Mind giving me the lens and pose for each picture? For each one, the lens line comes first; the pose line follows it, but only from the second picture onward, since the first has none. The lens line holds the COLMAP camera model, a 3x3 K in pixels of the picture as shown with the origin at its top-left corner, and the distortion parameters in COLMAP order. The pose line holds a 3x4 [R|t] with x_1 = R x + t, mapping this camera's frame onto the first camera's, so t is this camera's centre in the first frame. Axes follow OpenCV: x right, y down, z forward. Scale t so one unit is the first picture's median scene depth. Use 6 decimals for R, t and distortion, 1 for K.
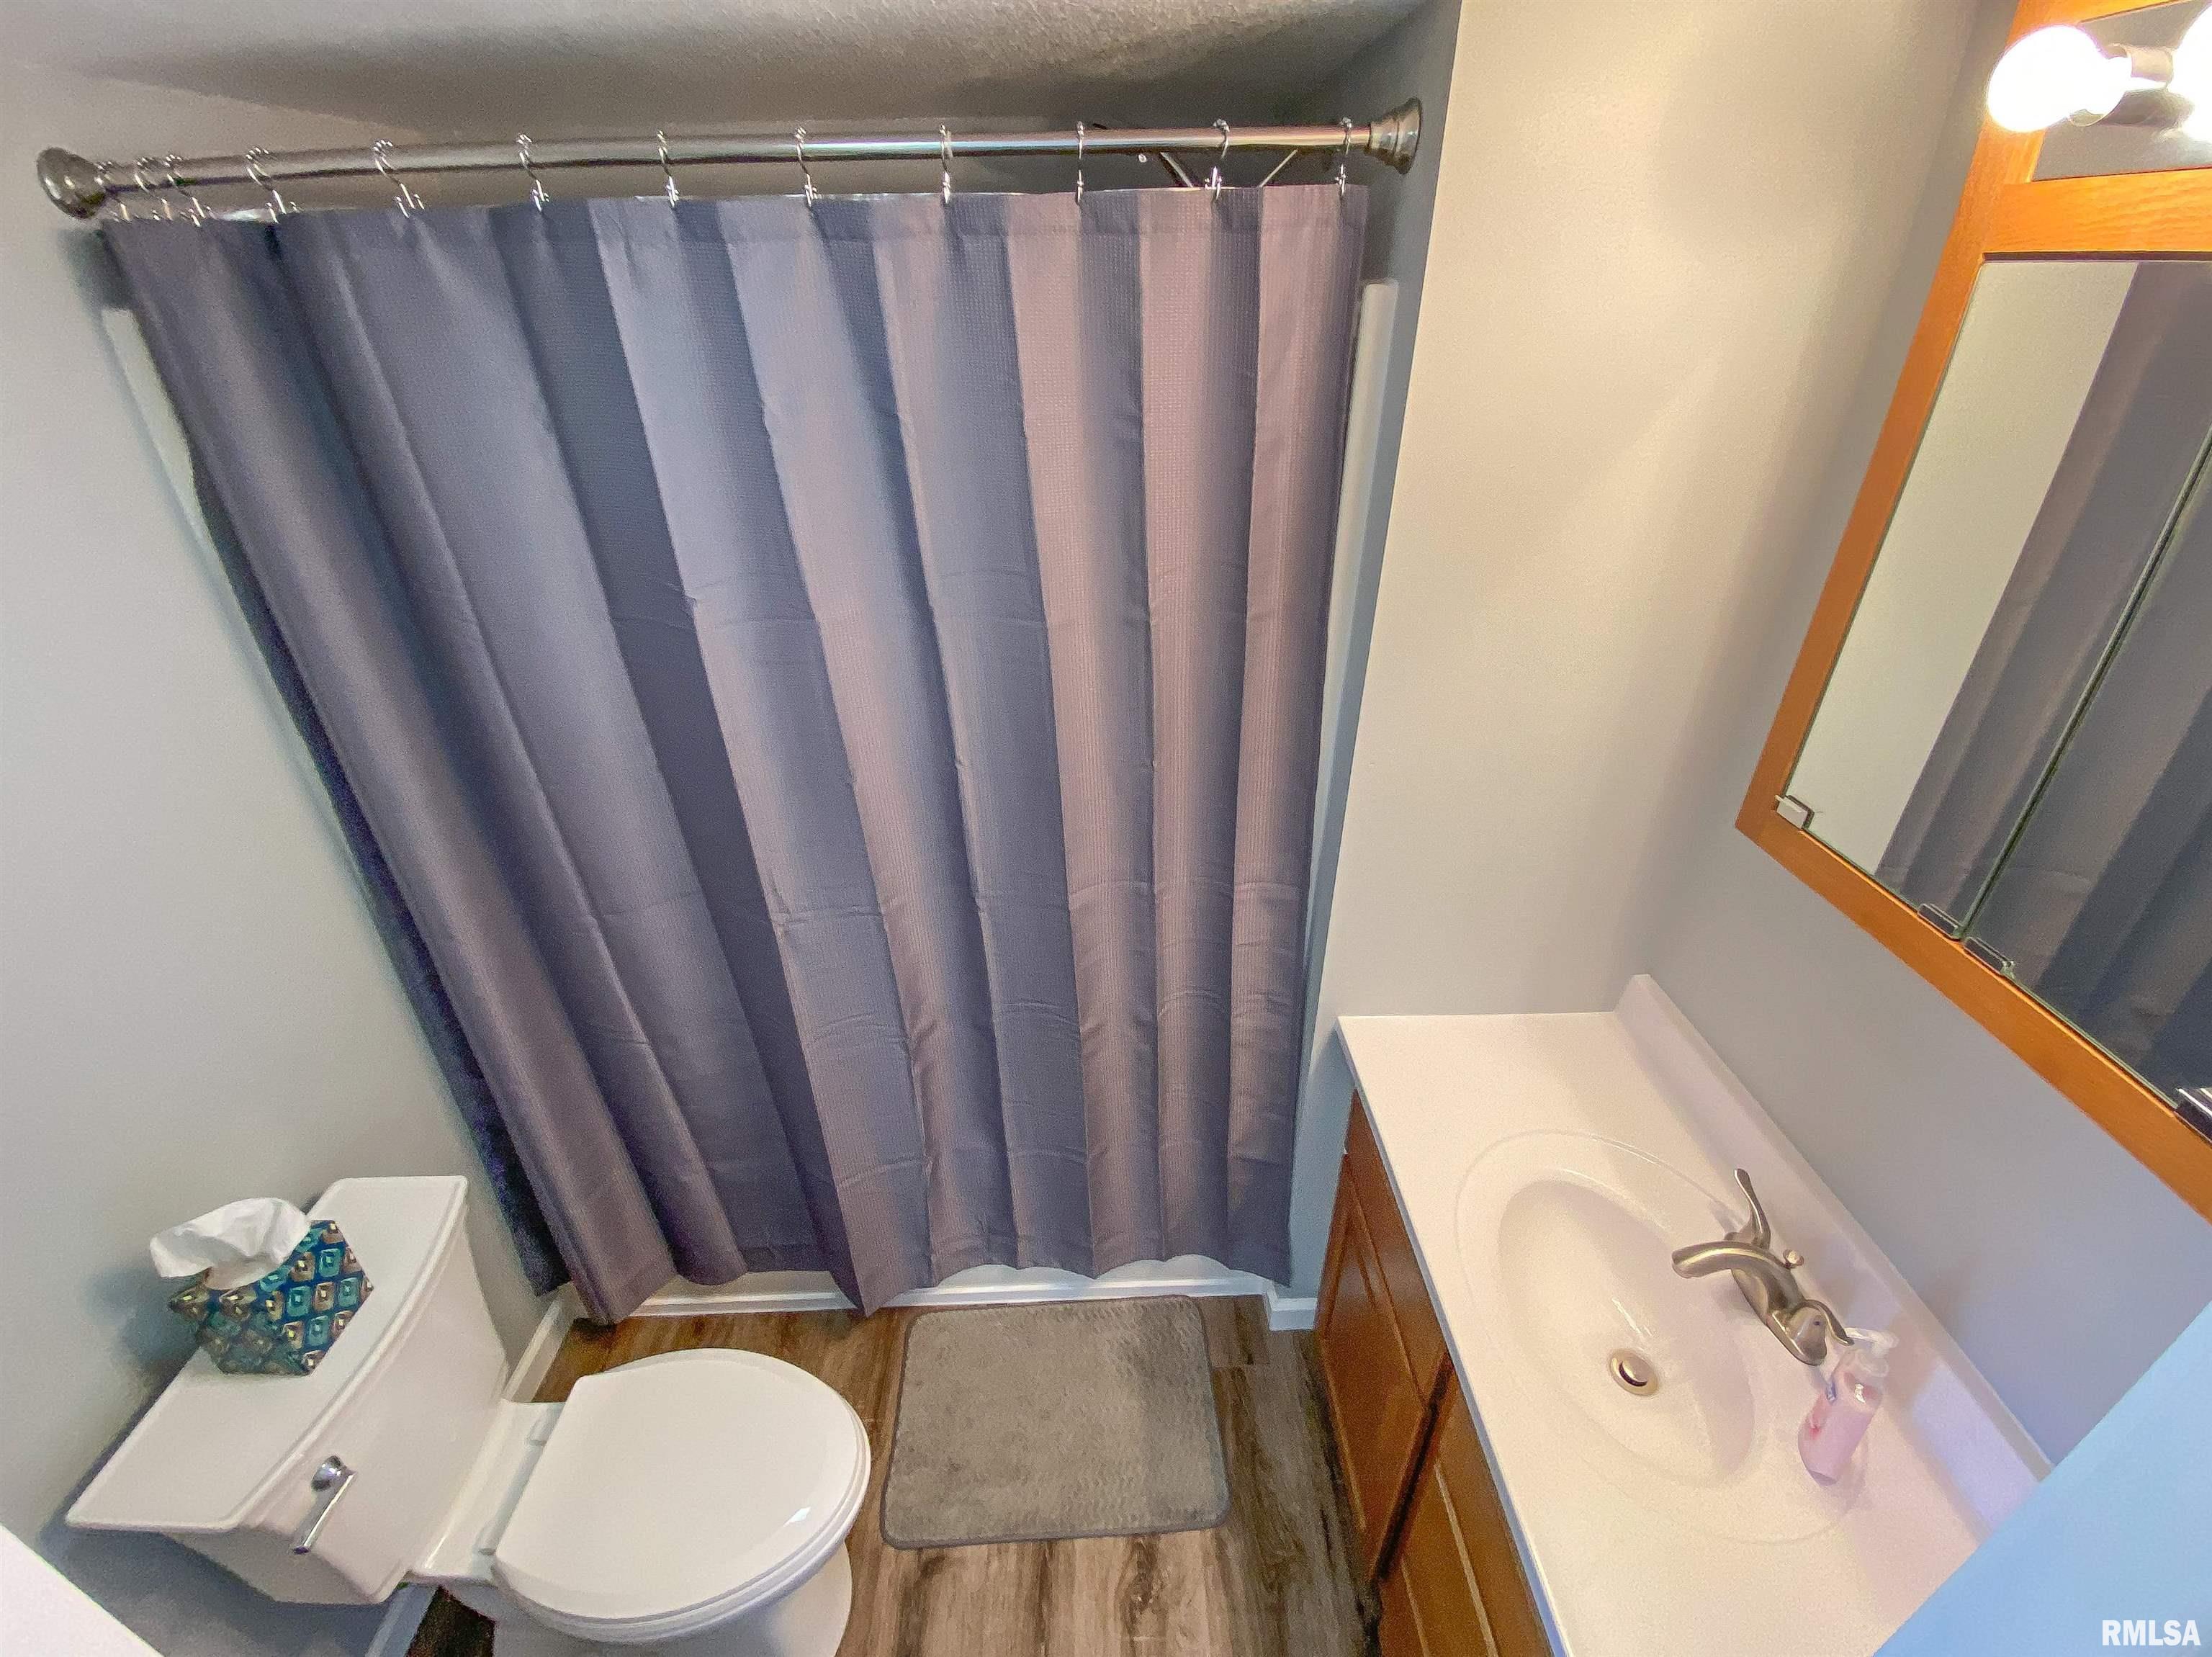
lens RADIAL K [[907.4, 0, 1105.6], [0, 907.4, 830.4], [0, 0, 1]] dist [0.034108, -0.026485]
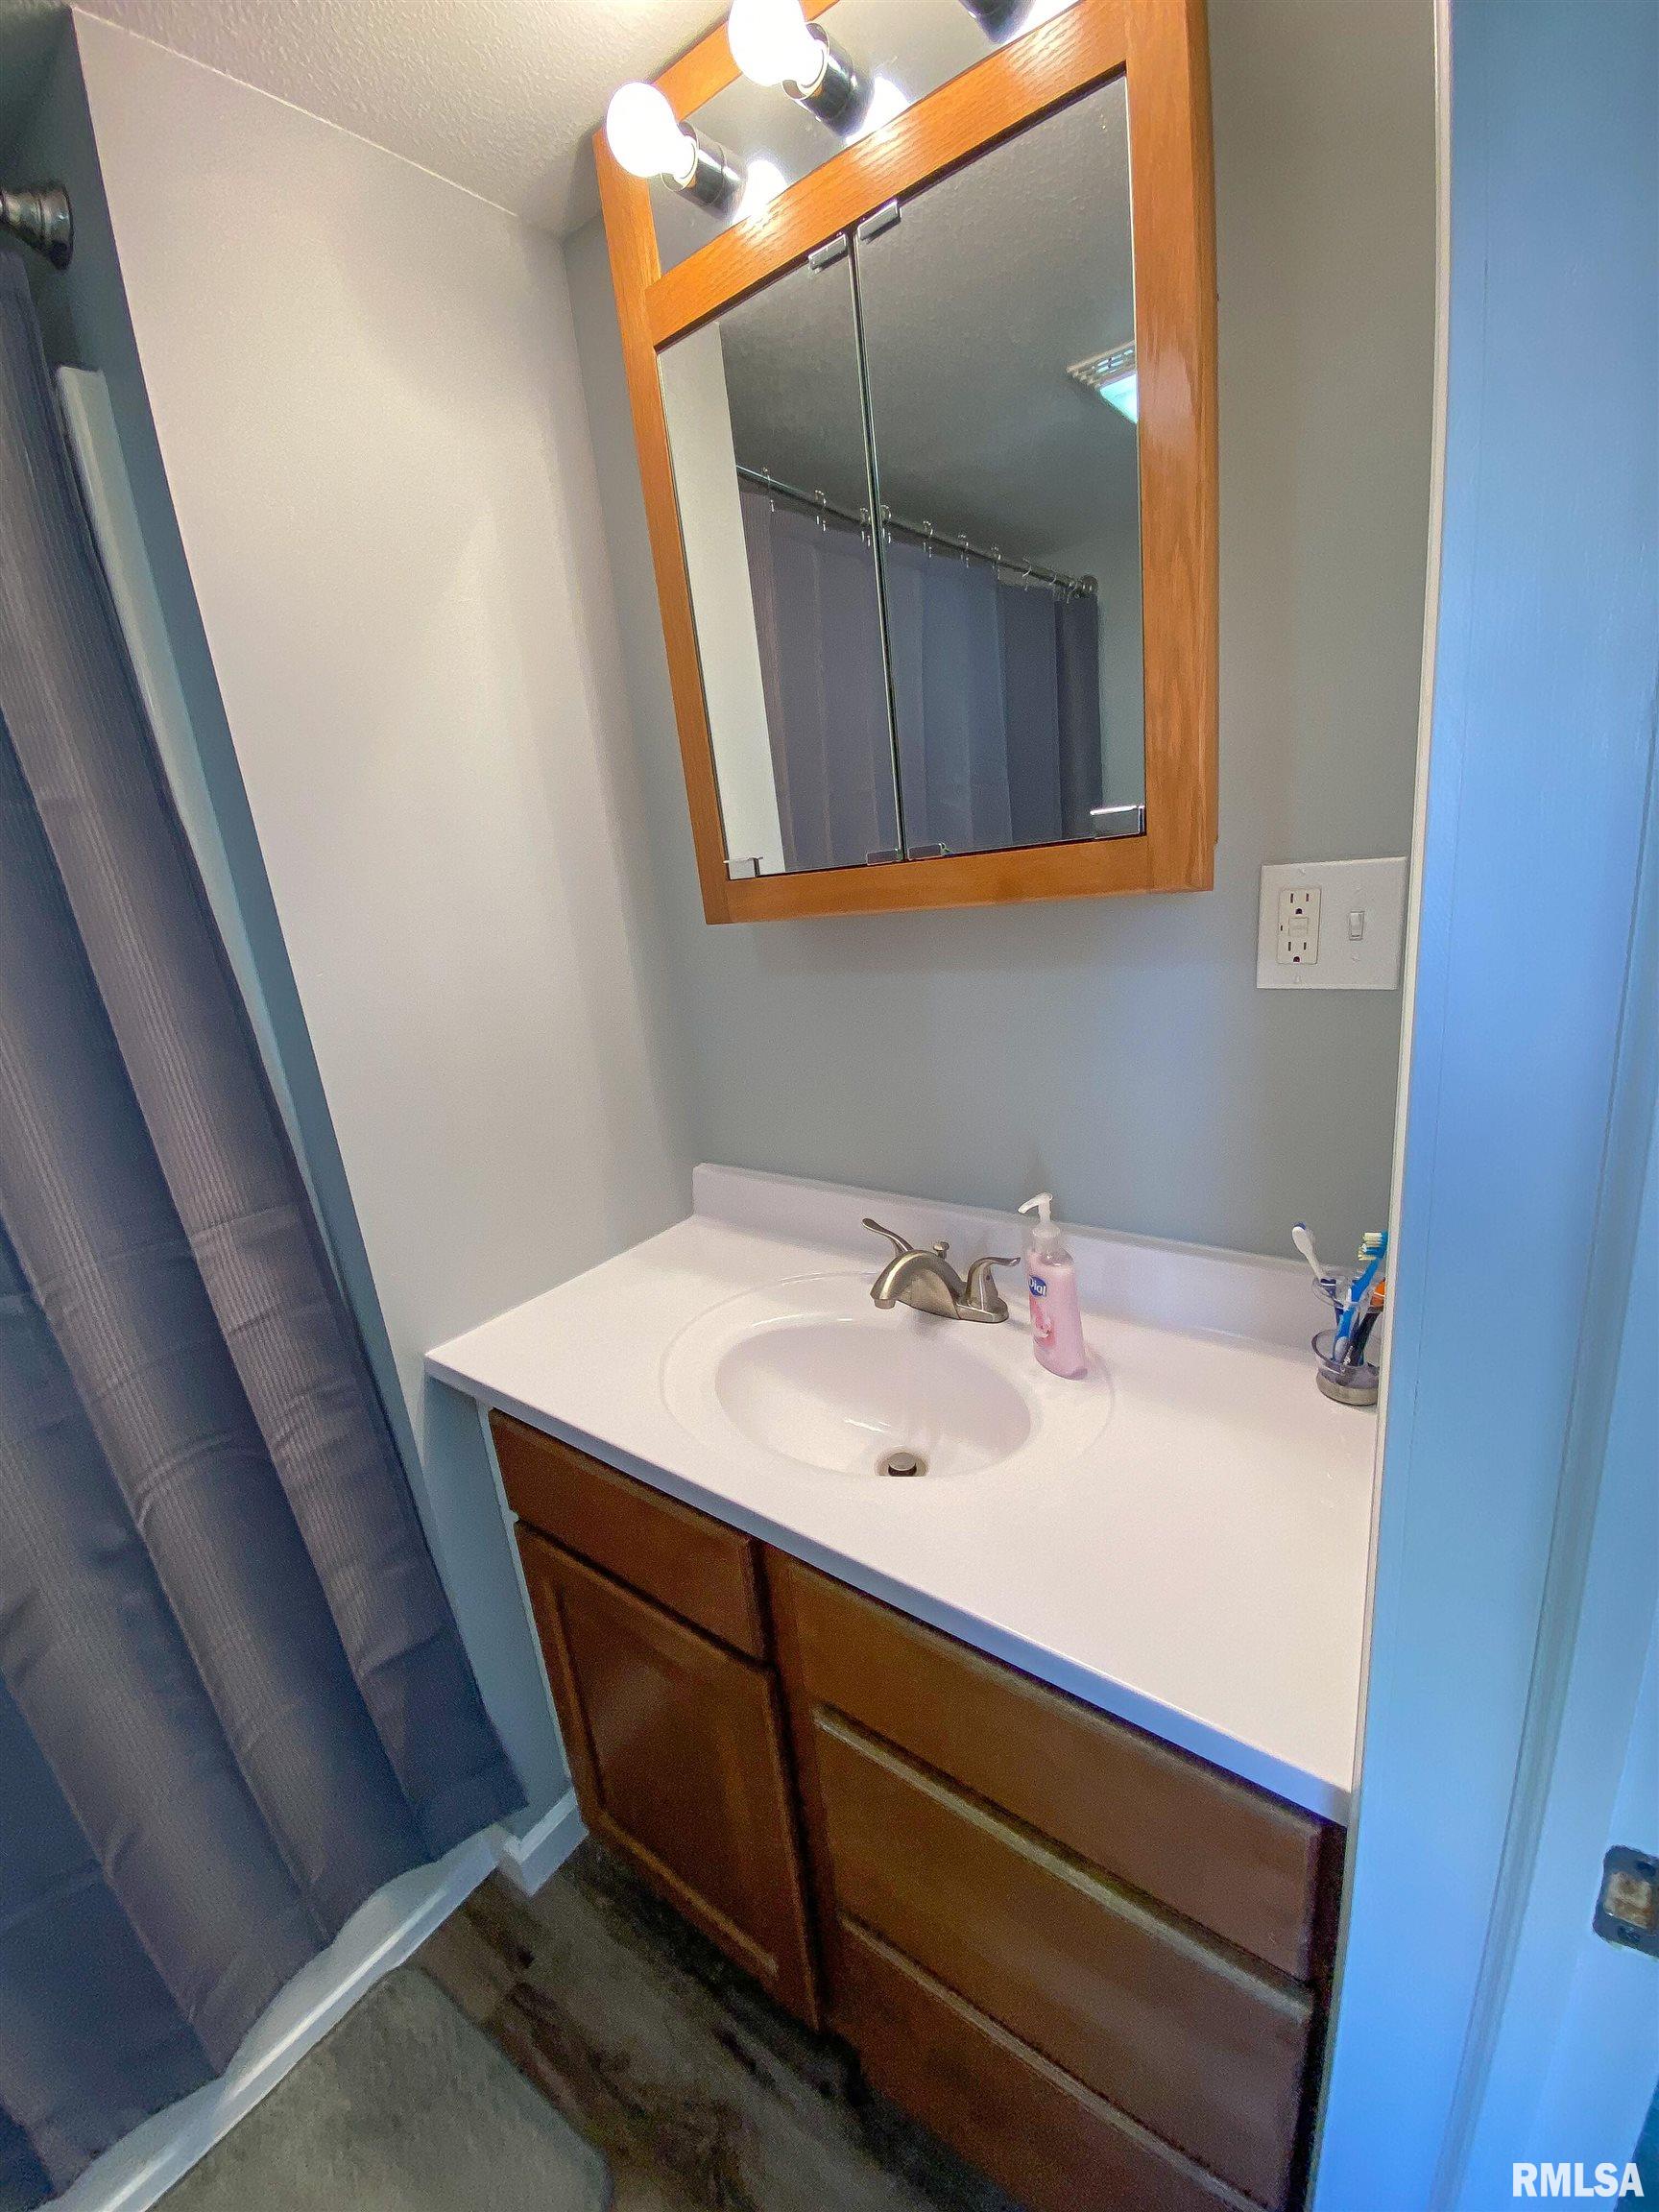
lens RADIAL K [[907.4, 0, 836.4], [0, 907.4, 1113.8], [0, 0, 1]] dist [0.034108, -0.026485]
pose [[0.618196, -0.267245, 0.739198, -0.032938], [0.472933, 0.877619, -0.078228, 0.246775], [-0.627828, 0.397951, 0.668930, 0.221656]]
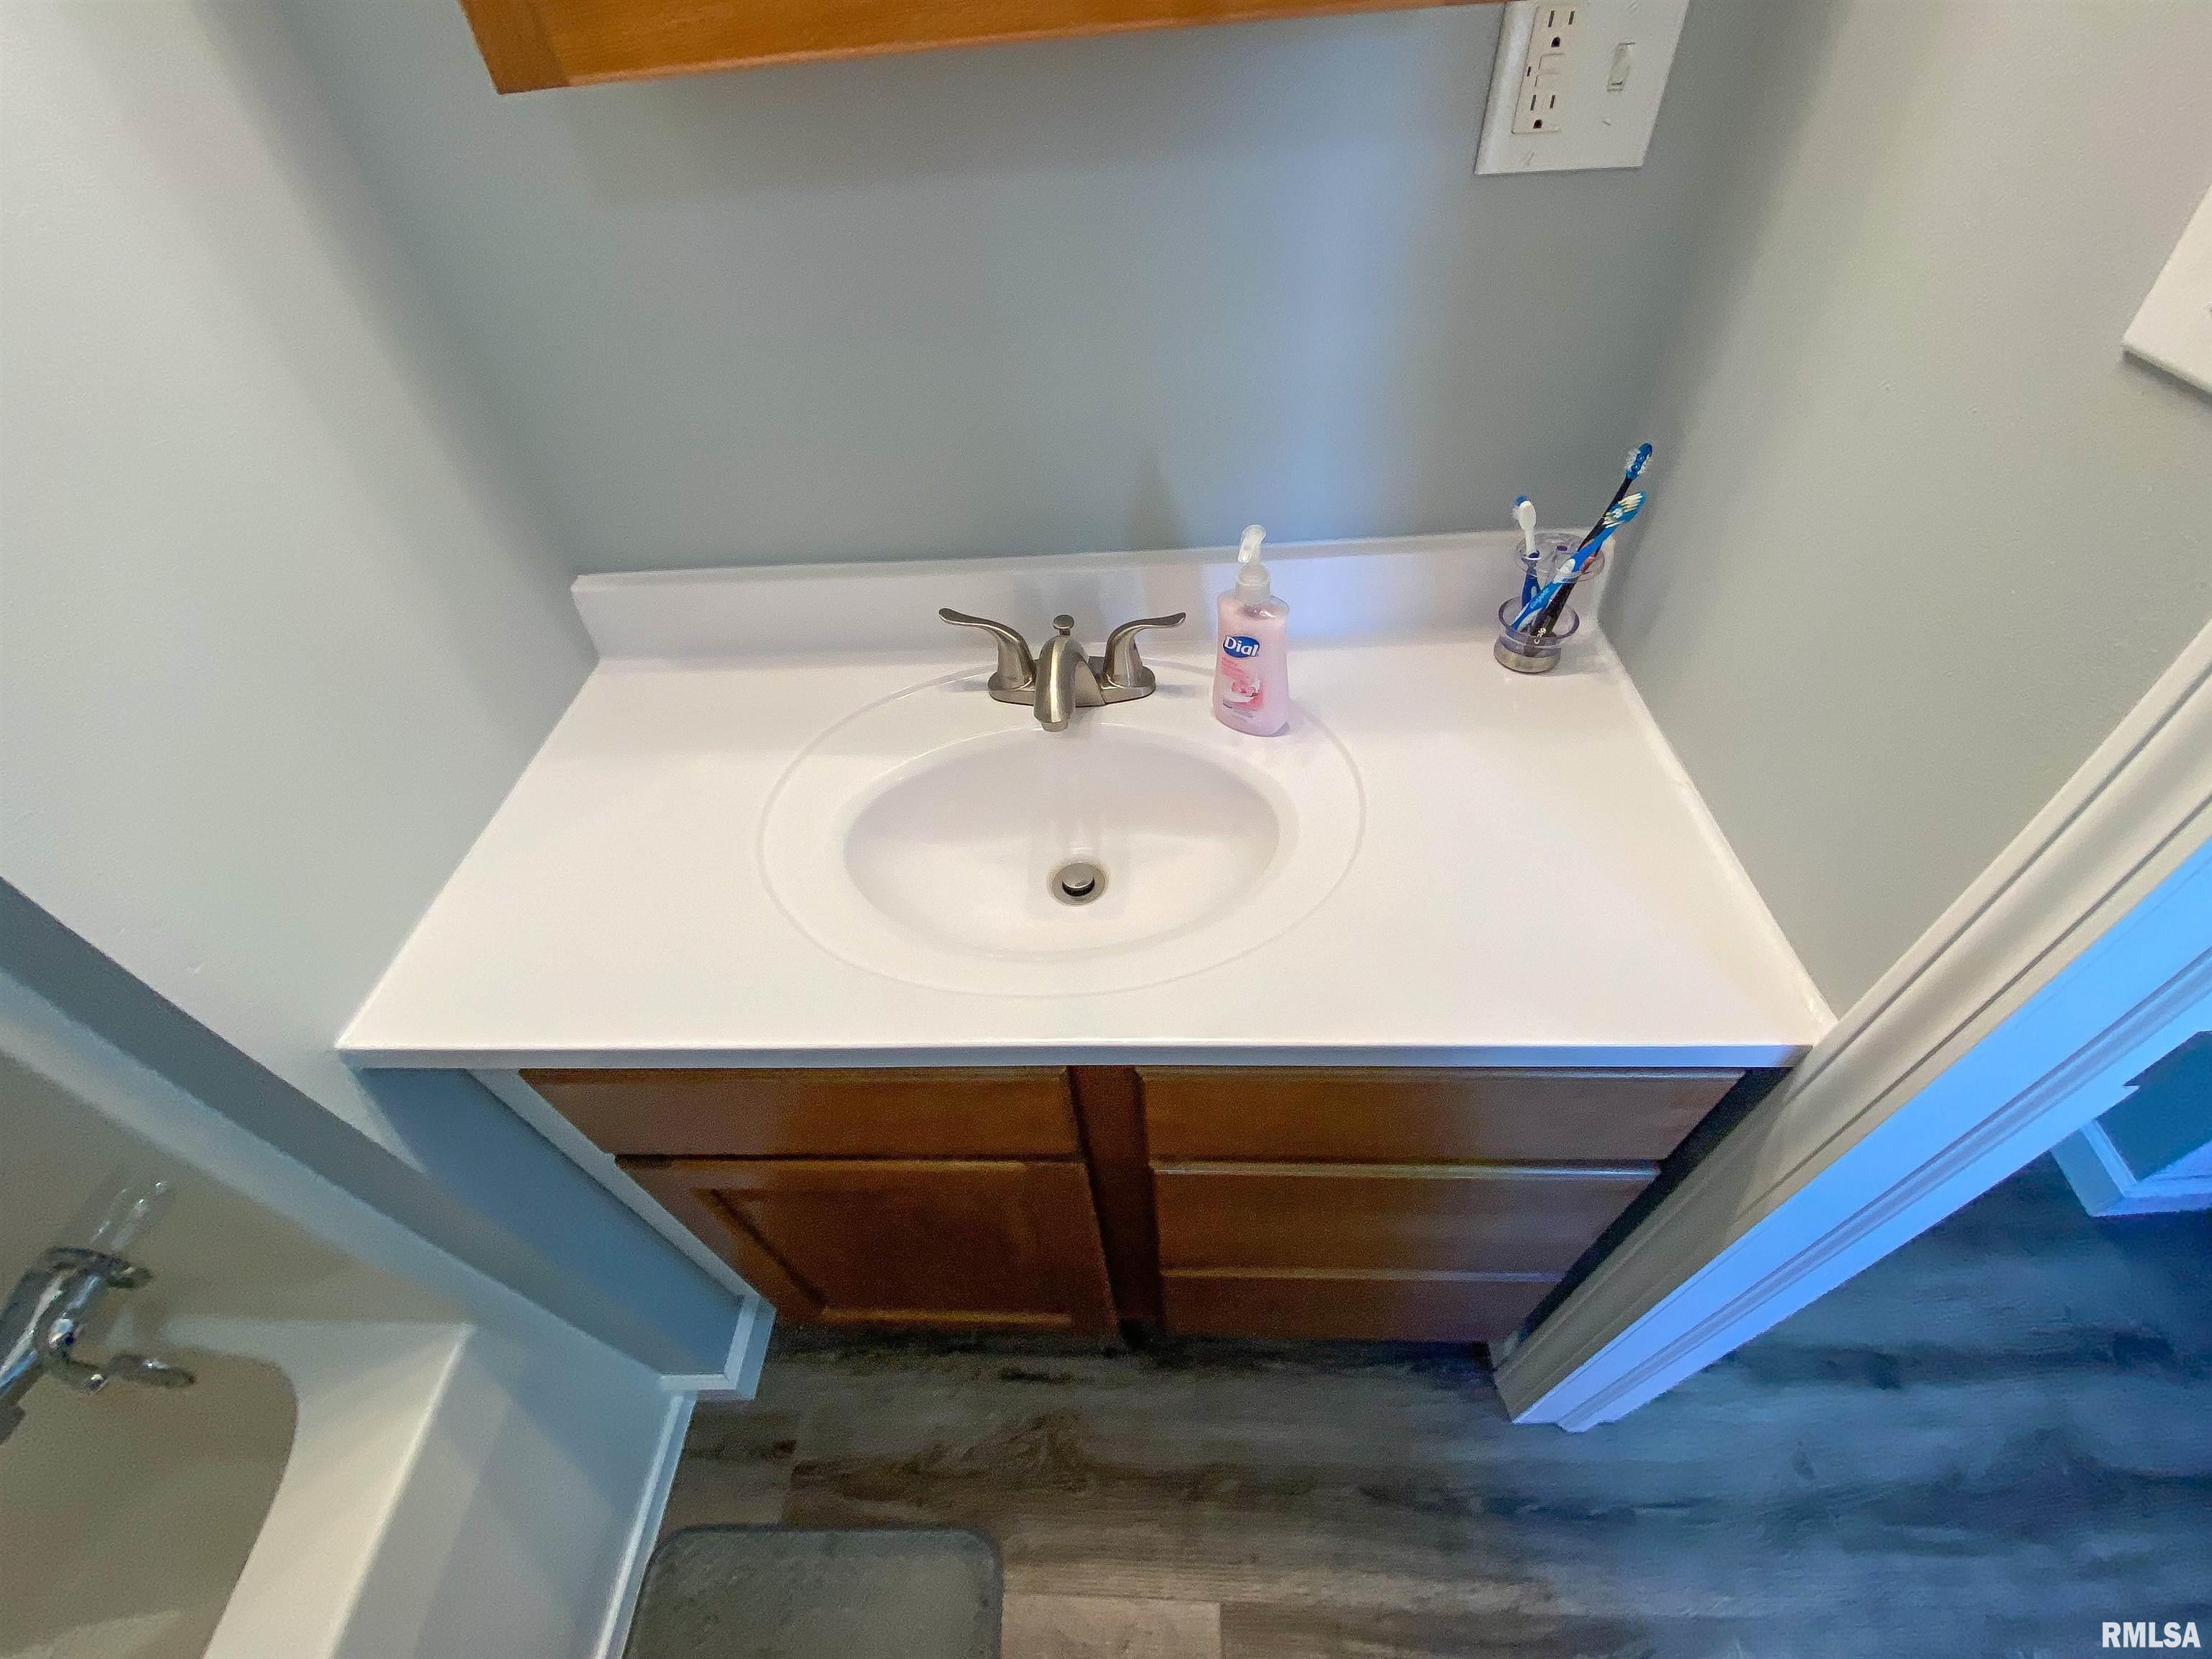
lens RADIAL K [[907.4, 0, 1105.6], [0, 907.4, 831.4], [0, 0, 1]] dist [0.034108, -0.026485]
pose [[0.061193, -0.724914, 0.686116, 0.053536], [0.559228, 0.594281, 0.578009, 0.096083], [-0.826753, 0.348325, 0.441758, 0.469241]]
